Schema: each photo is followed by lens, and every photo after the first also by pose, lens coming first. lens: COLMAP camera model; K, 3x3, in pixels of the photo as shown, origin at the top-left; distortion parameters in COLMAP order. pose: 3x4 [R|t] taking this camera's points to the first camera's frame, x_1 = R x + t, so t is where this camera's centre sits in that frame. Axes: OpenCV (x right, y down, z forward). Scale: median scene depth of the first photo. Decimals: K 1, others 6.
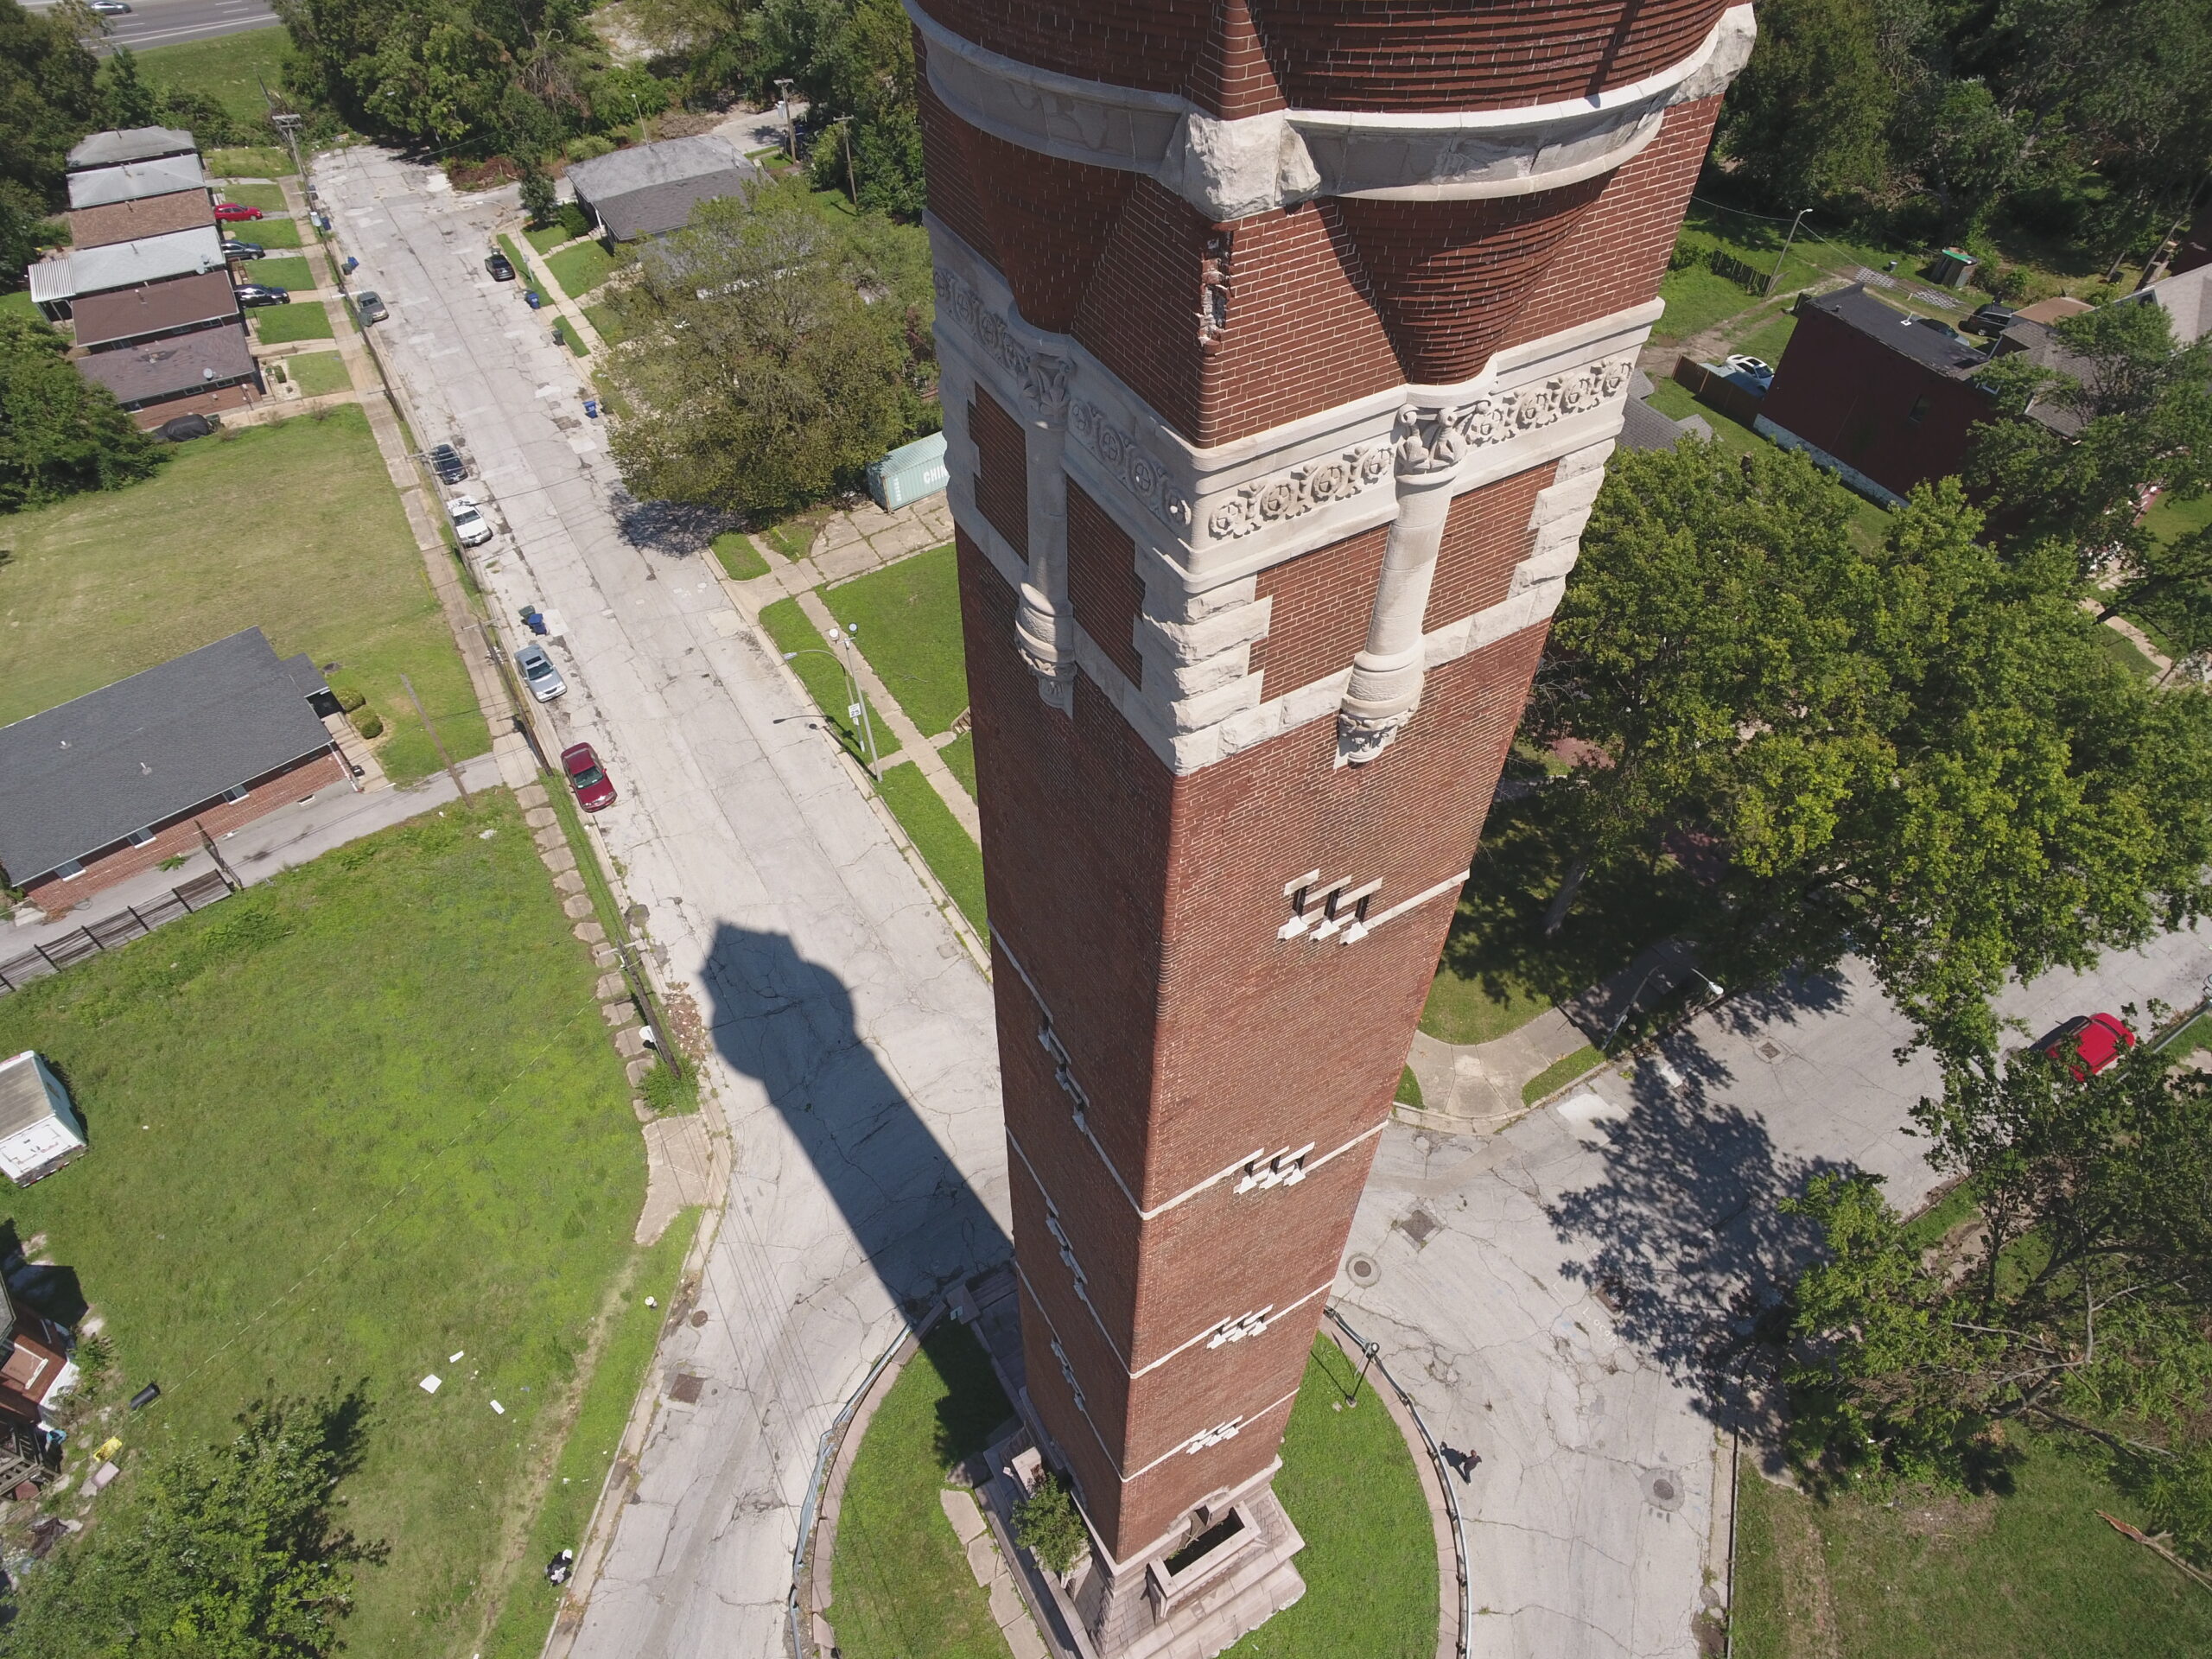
lens RADIAL K [[1307.0, 0, 1101.9], [0, 1307.0, 800.9], [0, 0, 1]] dist [-0.001503, -0.003216]
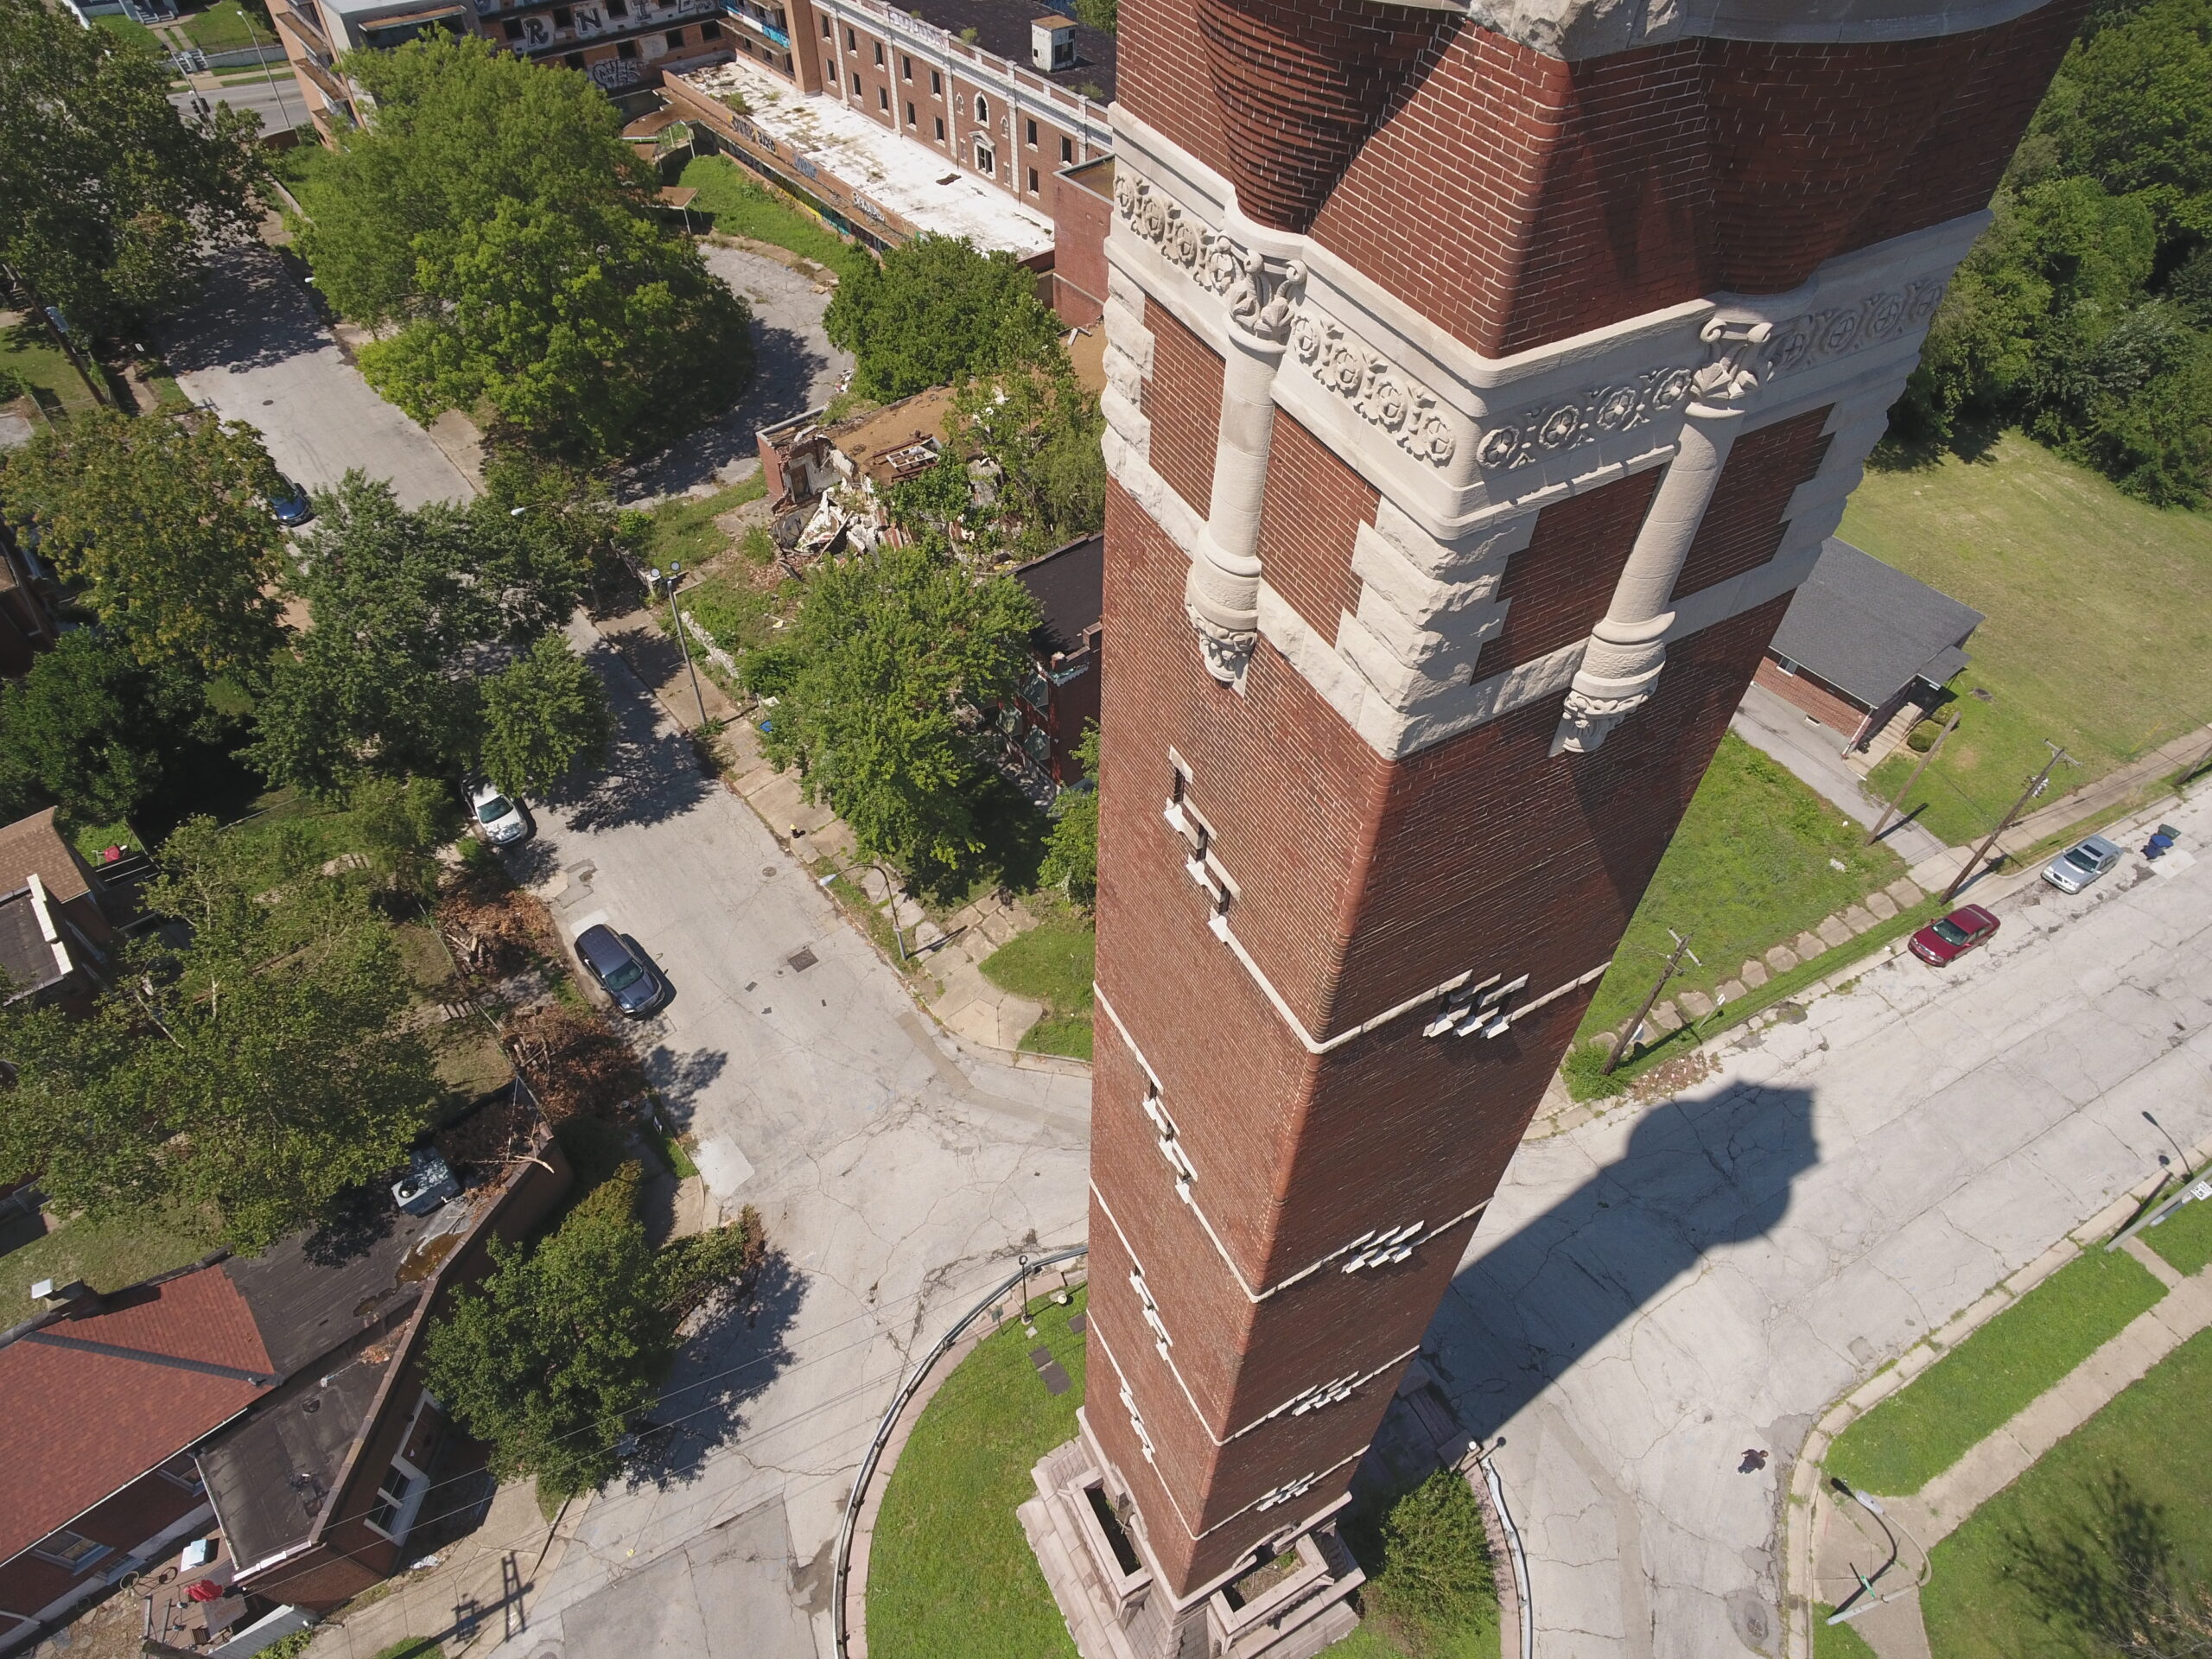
lens RADIAL K [[1307.0, 0, 1103.0], [0, 1307.0, 802.5], [0, 0, 1]] dist [-0.001503, -0.003216]
pose [[-0.029818, 0.734651, -0.677789, 0.214823], [-0.747422, 0.433848, 0.503126, -0.095026], [0.663680, 0.521597, 0.536158, 0.119927]]
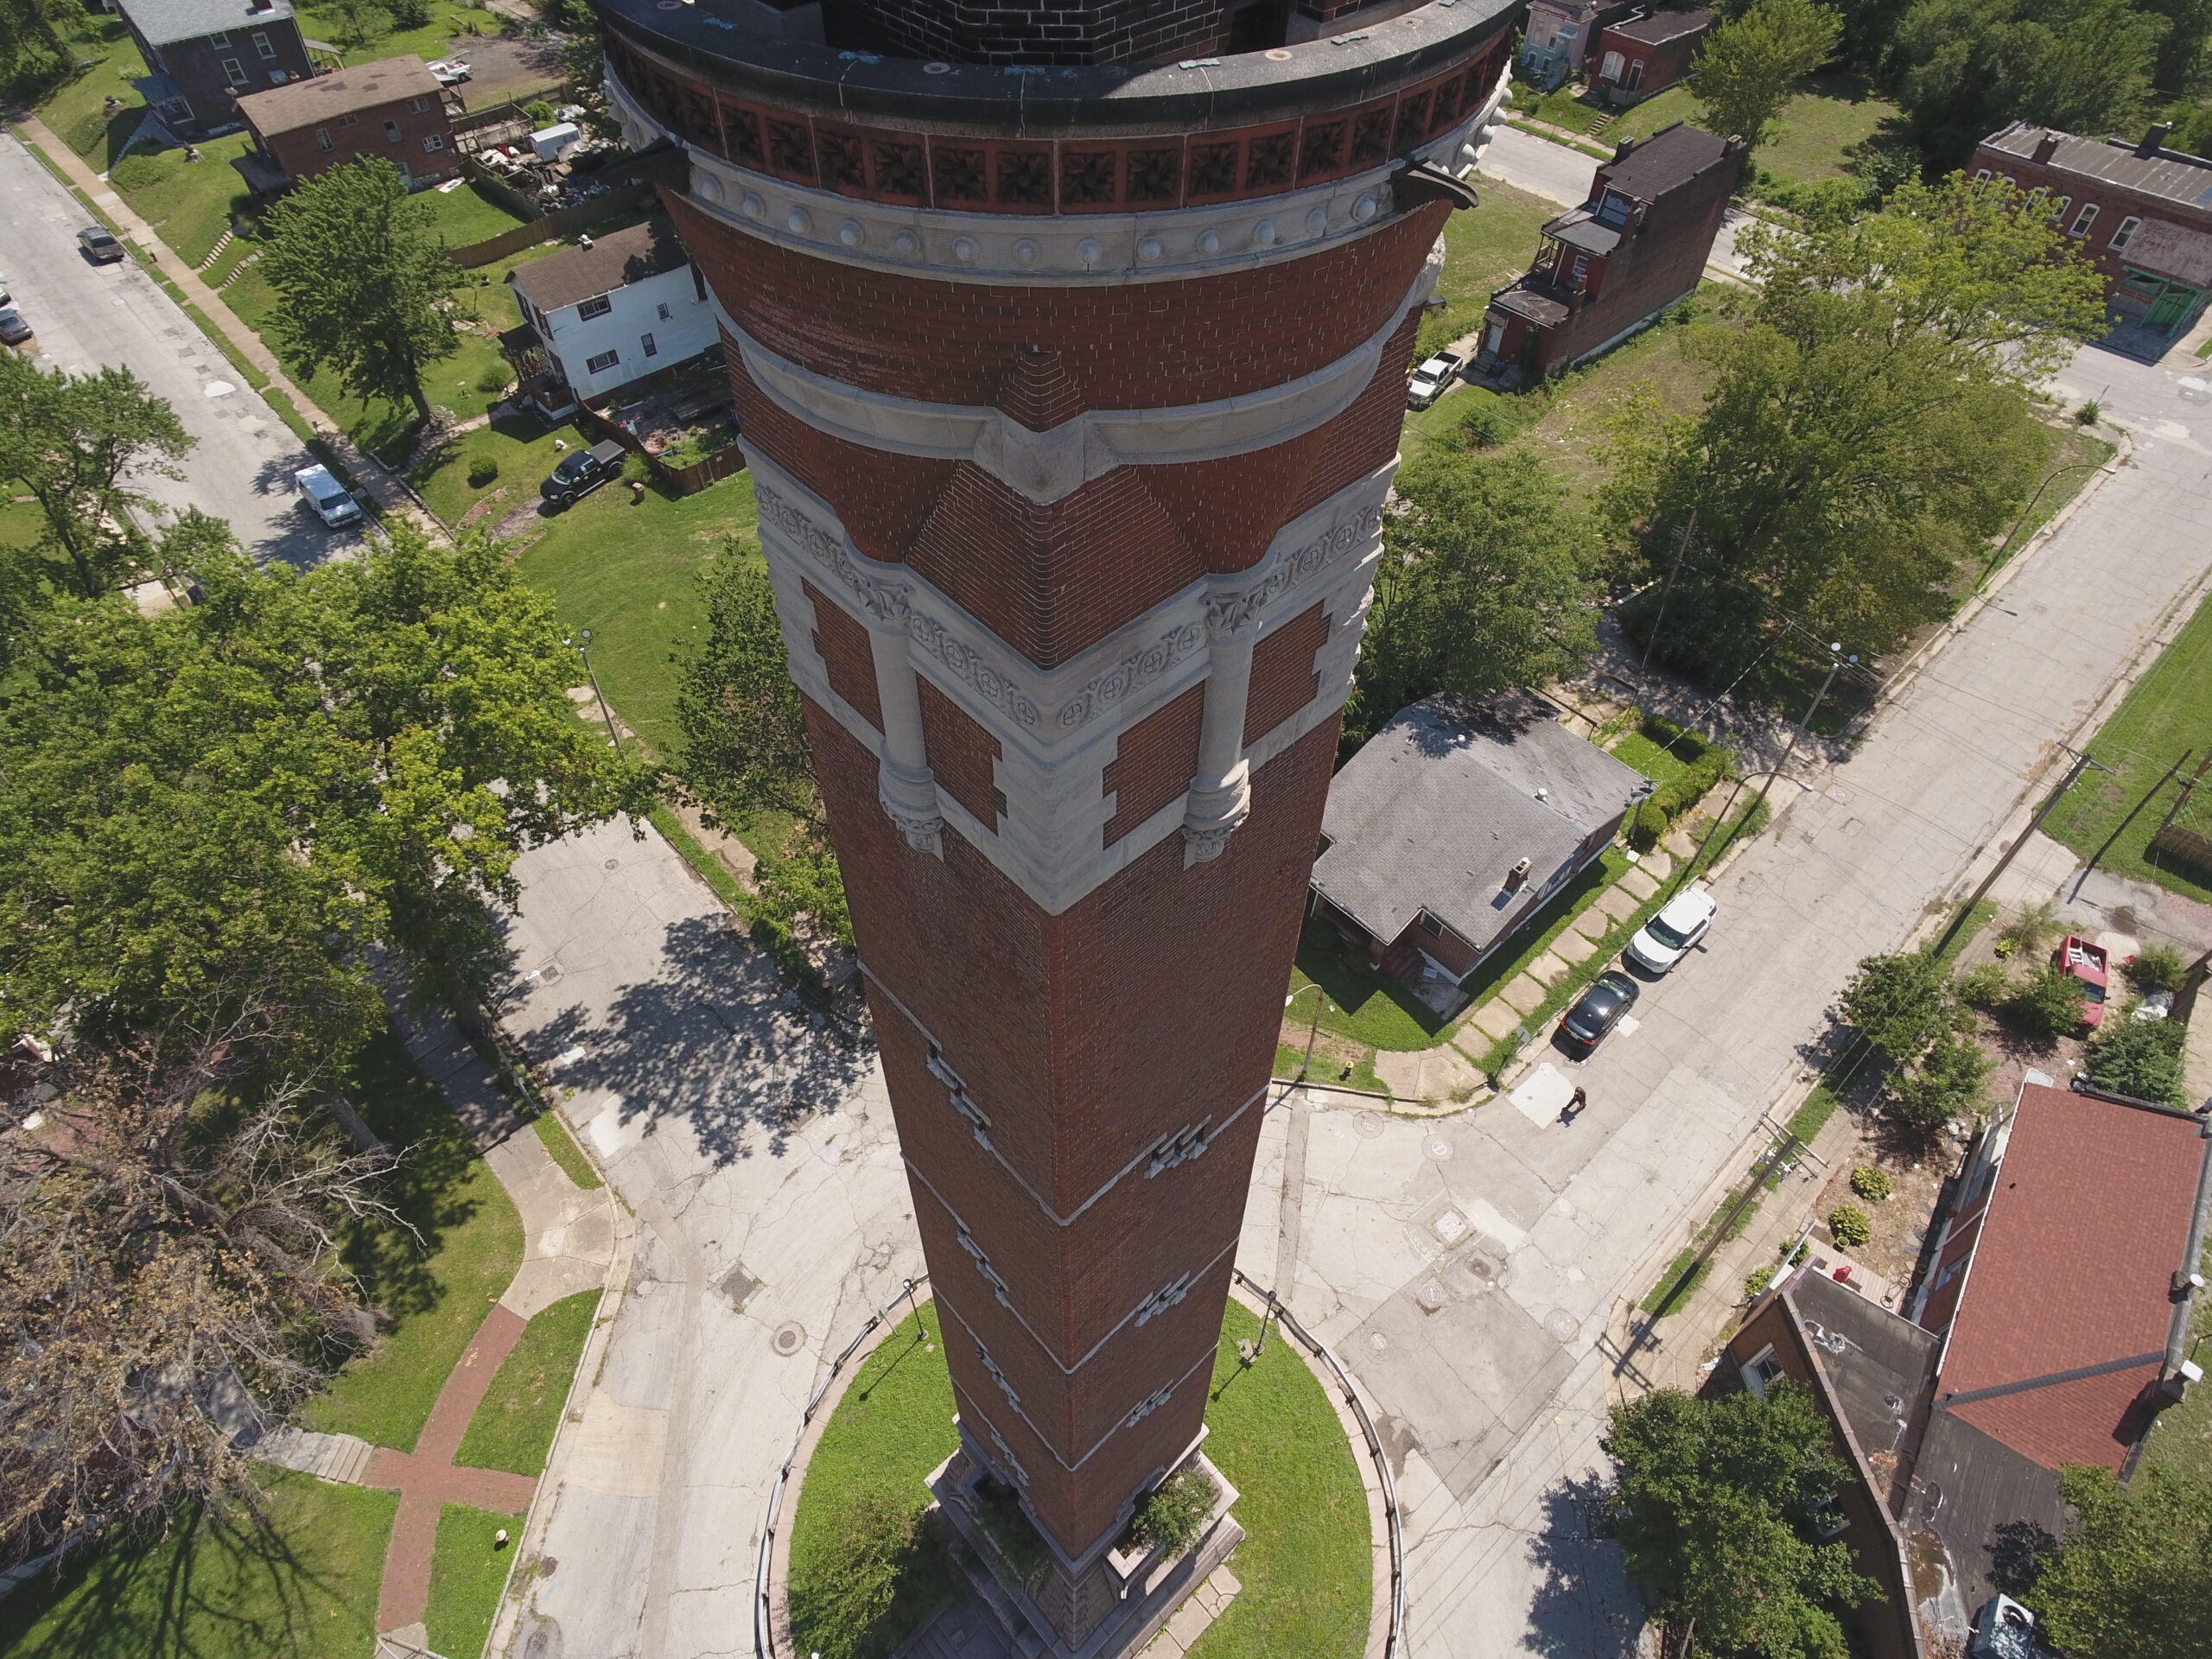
lens RADIAL K [[1307.0, 0, 1104.0], [0, 1307.0, 800.3], [0, 0, 1]] dist [-0.001503, -0.003216]
pose [[-0.213391, -0.743347, 0.633955, -0.166908], [0.715383, 0.323036, 0.619577, -0.205157], [-0.665351, 0.585733, 0.462845, 0.132590]]
